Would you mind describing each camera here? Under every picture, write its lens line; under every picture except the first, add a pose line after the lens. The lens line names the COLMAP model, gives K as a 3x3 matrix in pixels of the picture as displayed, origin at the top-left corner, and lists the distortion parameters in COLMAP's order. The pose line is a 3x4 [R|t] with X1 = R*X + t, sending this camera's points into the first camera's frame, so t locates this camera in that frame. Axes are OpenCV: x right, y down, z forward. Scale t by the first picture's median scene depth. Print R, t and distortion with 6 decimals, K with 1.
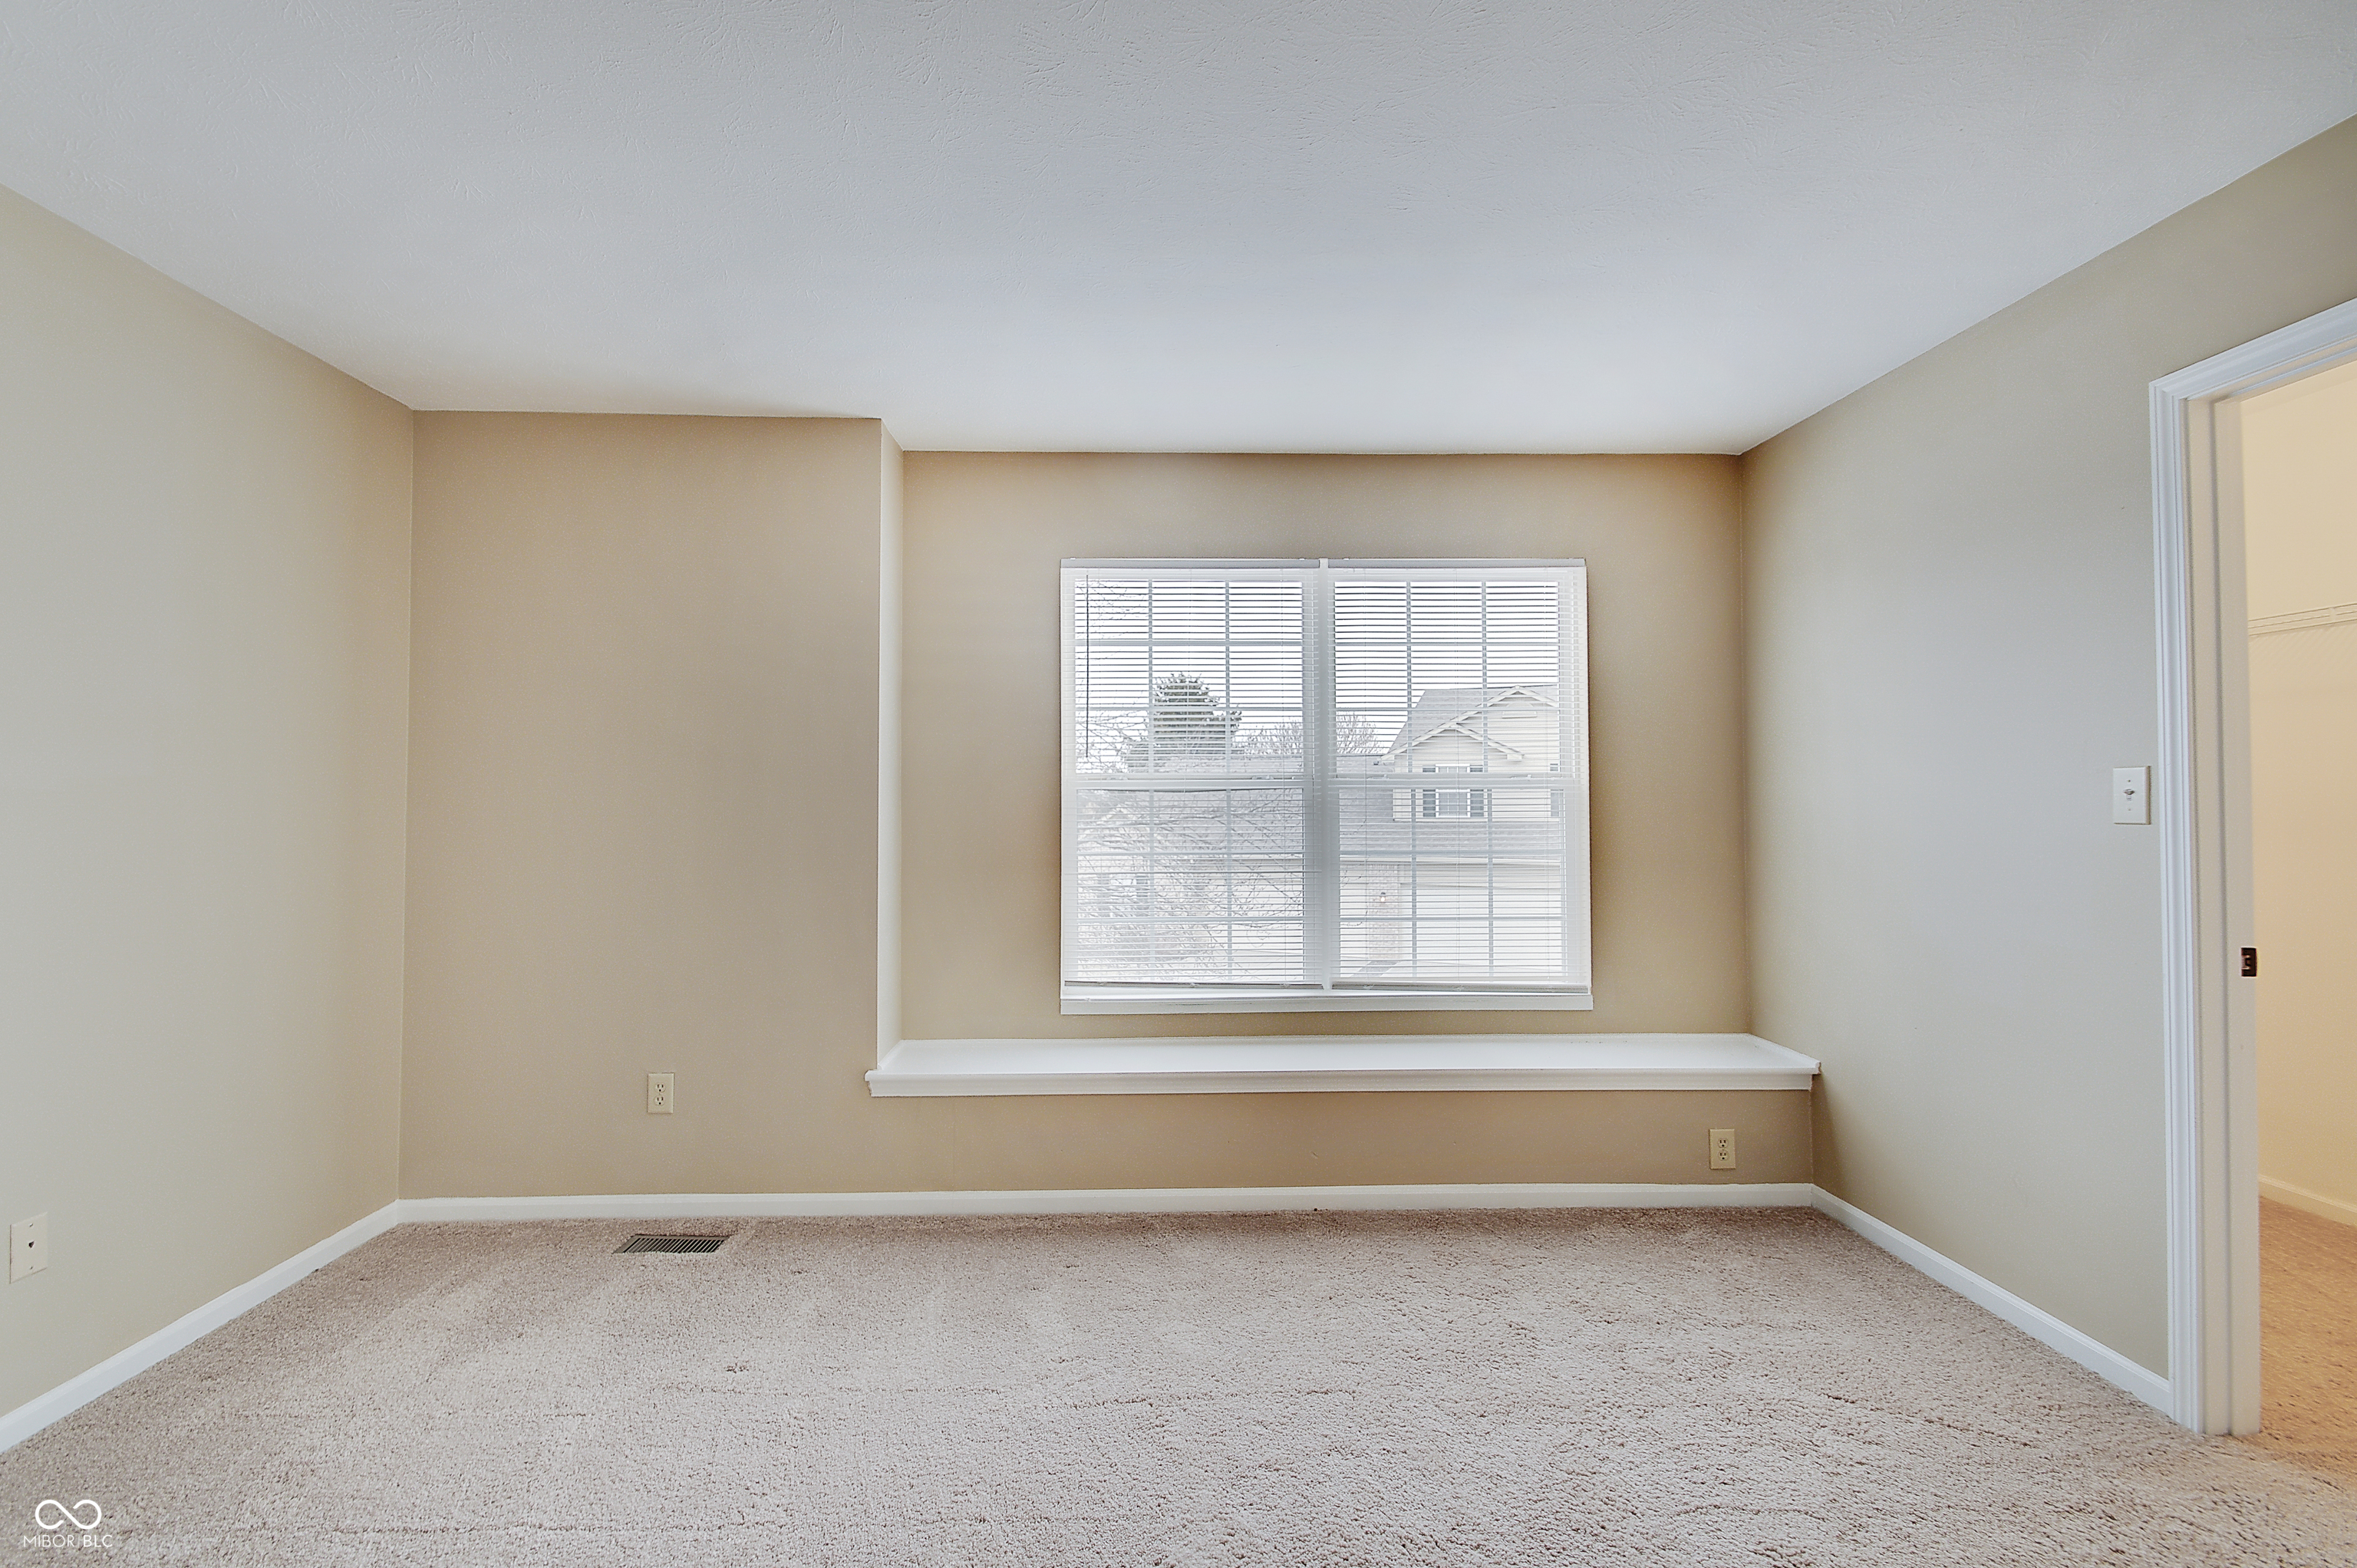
lens RADIAL K [[1028.1, 0, 1150.8], [0, 1028.1, 783.0], [0, 0, 1]] dist [0.021957, -0.016589]
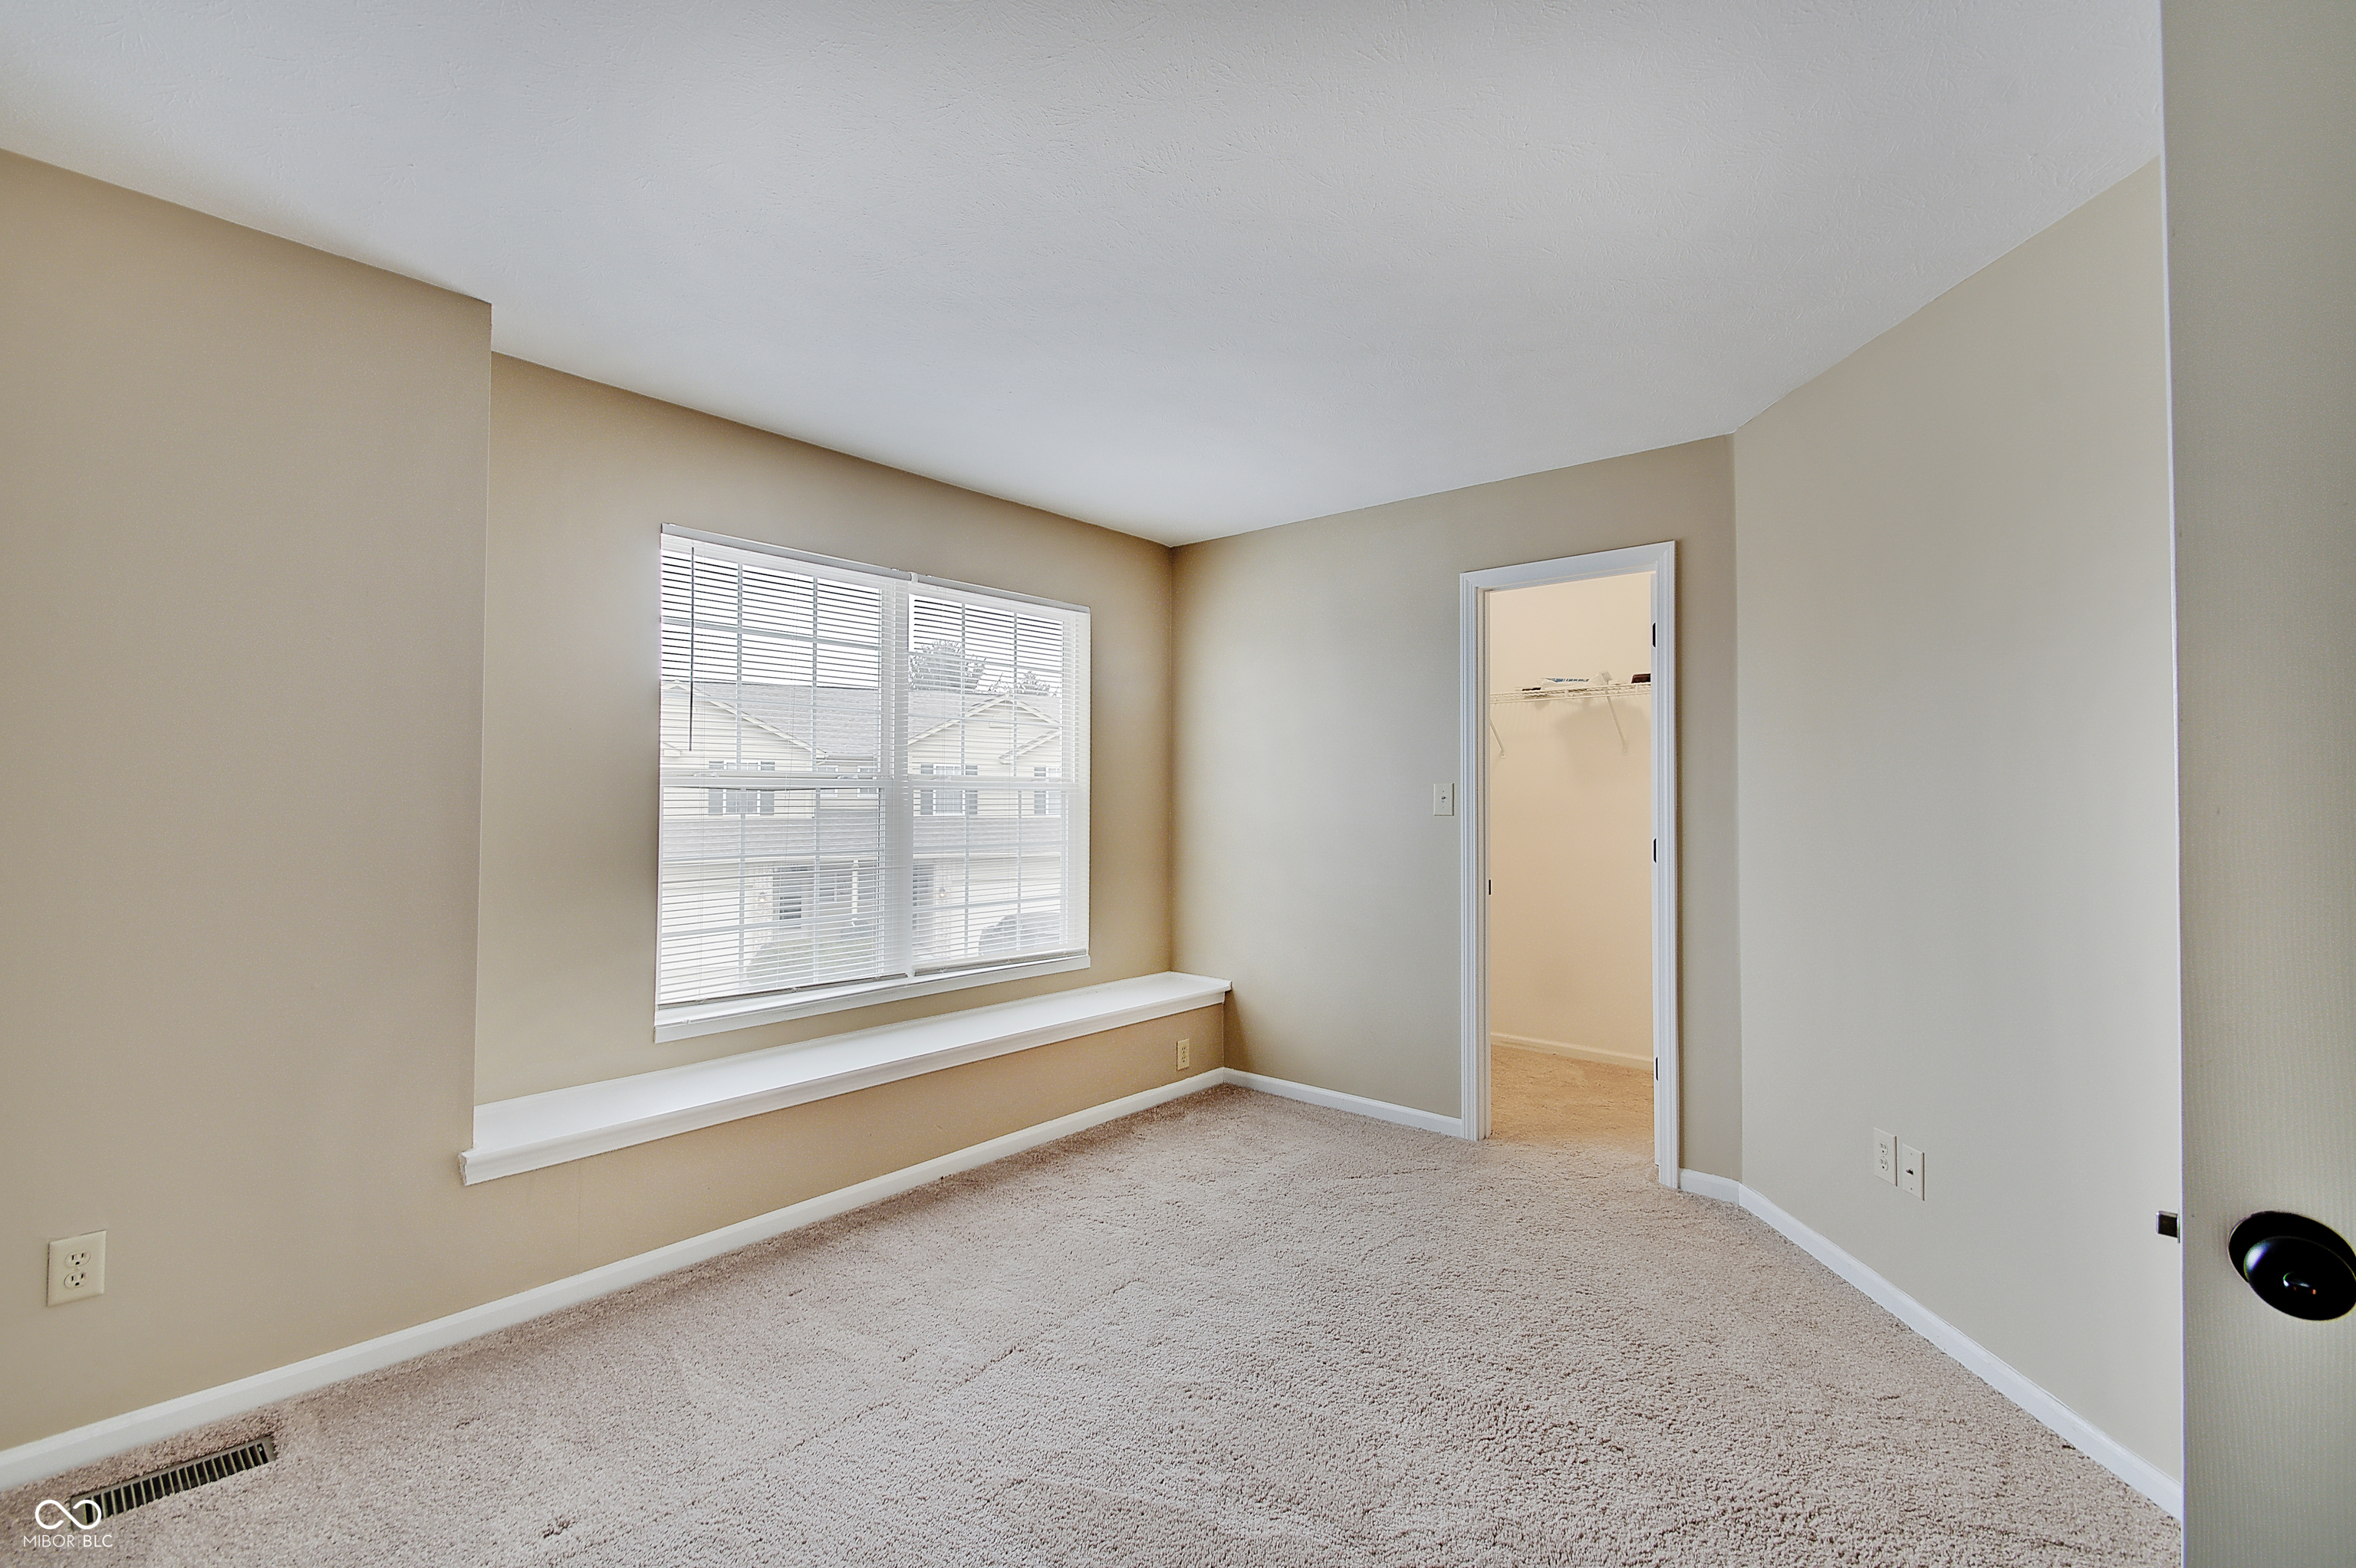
lens RADIAL K [[1027.7, 0, 1150.3], [0, 1027.7, 783.0], [0, 0, 1]] dist [0.021957, -0.016589]
pose [[0.675888, 0.016398, 0.736821, -0.495285], [-0.019709, 0.999797, -0.004172, -0.001150], [-0.736740, -0.011702, 0.676075, 0.110144]]
